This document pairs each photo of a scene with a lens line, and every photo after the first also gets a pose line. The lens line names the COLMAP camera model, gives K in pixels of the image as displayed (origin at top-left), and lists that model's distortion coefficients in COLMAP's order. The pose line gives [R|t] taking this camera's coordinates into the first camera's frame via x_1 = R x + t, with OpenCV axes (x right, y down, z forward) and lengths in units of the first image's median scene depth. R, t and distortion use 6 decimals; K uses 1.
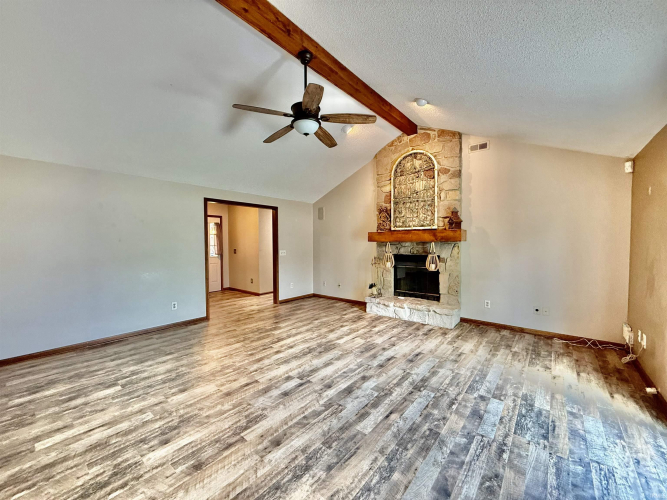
lens RADIAL K [[266.6, 0, 332.0], [0, 266.6, 250.8], [0, 0, 1]] dist [-0.001198, 0.000633]
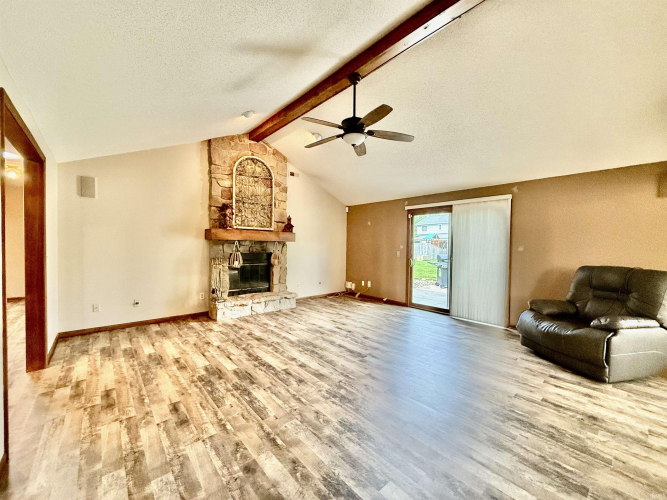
lens RADIAL K [[266.6, 0, 332.0], [0, 266.6, 250.8], [0, 0, 1]] dist [-0.001198, 0.000633]
pose [[0.144917, -0.011288, 0.989379, -0.879292], [0.016783, 0.999819, 0.008949, 0.001990], [-0.989301, 0.015308, 0.145080, 0.658189]]
